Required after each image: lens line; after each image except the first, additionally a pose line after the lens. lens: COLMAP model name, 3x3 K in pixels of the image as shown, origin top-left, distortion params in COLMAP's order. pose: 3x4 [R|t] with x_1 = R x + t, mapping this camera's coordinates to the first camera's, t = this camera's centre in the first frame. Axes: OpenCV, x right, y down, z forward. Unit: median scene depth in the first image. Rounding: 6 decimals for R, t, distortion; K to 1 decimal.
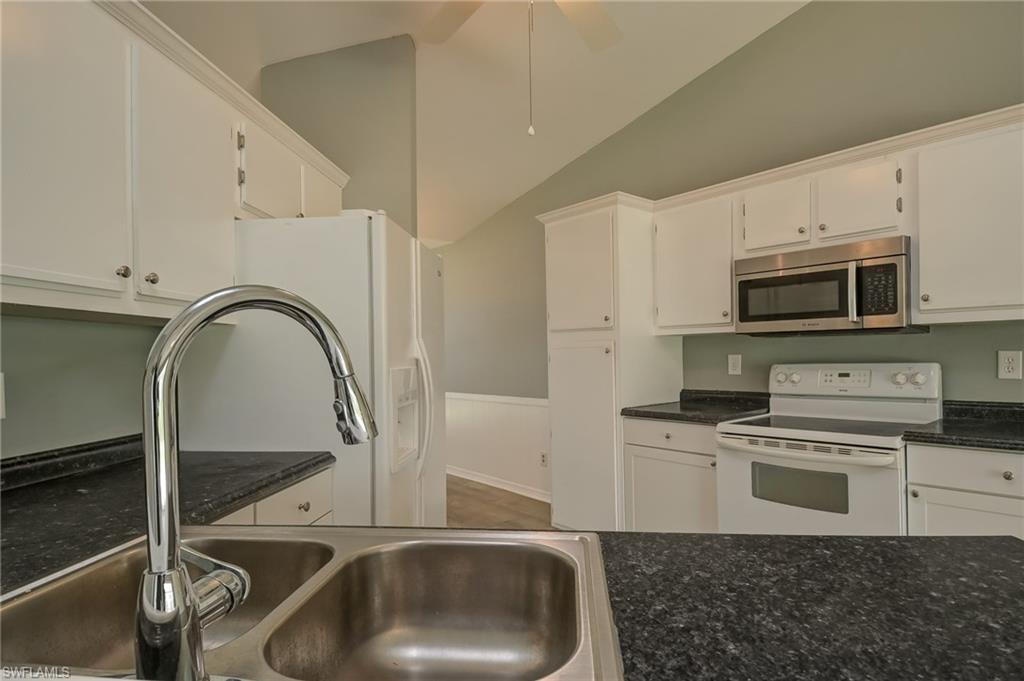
lens RADIAL K [[538.7, 0, 515.3], [0, 538.7, 356.9], [0, 0, 1]] dist [0.002852, -0.001983]
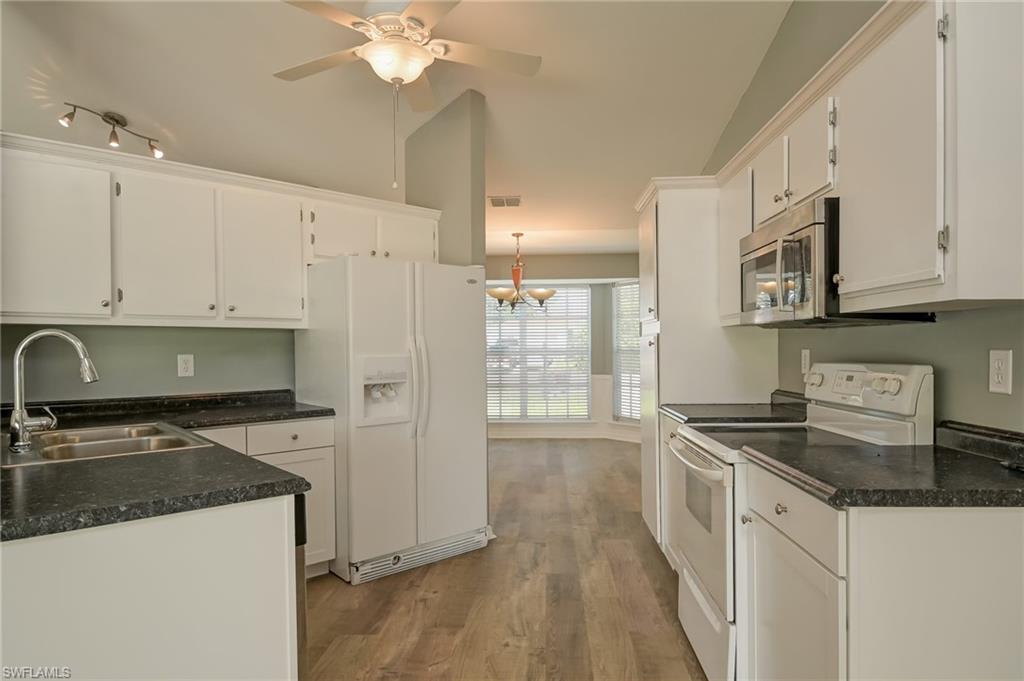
lens RADIAL K [[594.7, 0, 513.2], [0, 594.7, 354.7], [0, 0, 1]] dist [0.007338, -0.000153]
pose [[0.731582, 0.017251, -0.681535, 0.914066], [-0.004565, 0.999781, 0.020406, -0.015871], [0.681738, -0.011818, 0.731501, 0.068246]]
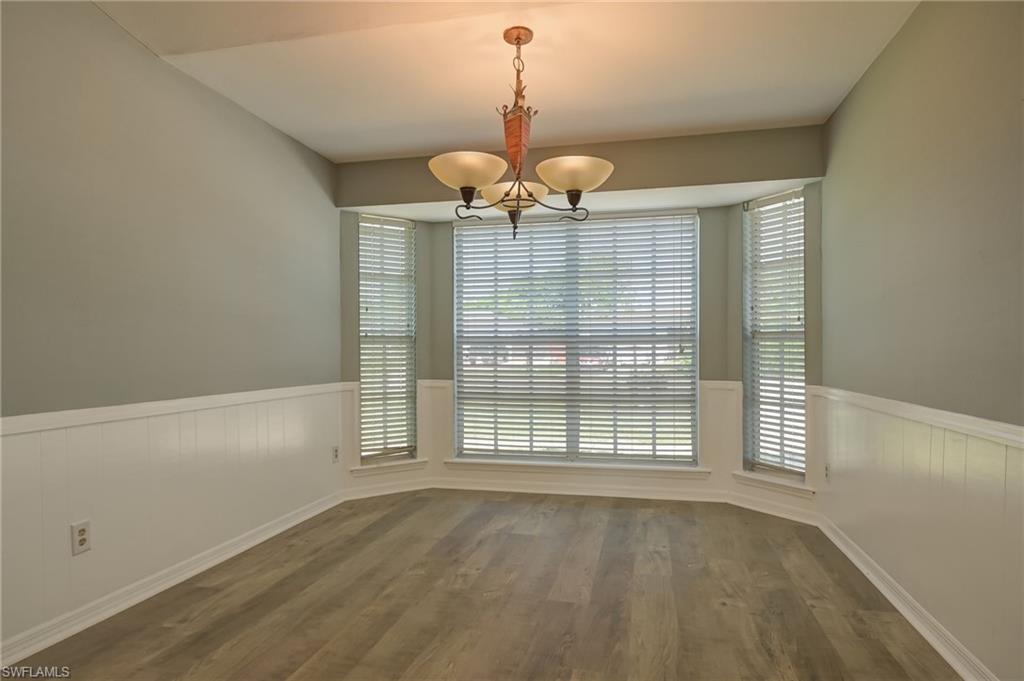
lens RADIAL K [[594.7, 0, 513.2], [0, 594.7, 354.7], [0, 0, 1]] dist [0.007338, -0.000153]
pose [[0.608510, 0.016228, -0.793380, 0.014176], [-0.007805, 0.999865, 0.014465, 0.065696], [0.793508, -0.002610, 0.608554, 1.308051]]
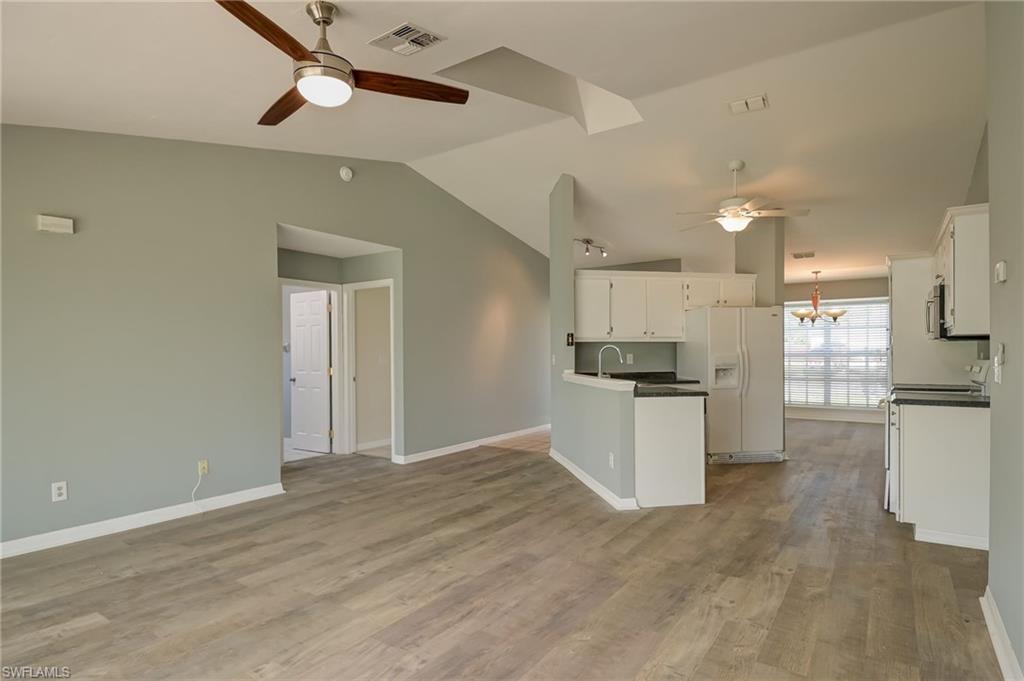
lens RADIAL K [[538.7, 0, 515.3], [0, 538.7, 356.9], [0, 0, 1]] dist [0.002852, -0.001983]
pose [[0.268779, 0.021877, -0.962953, 1.879327], [-0.000187, 0.999743, 0.022660, -0.031880], [0.963202, -0.005910, 0.268714, -0.717224]]
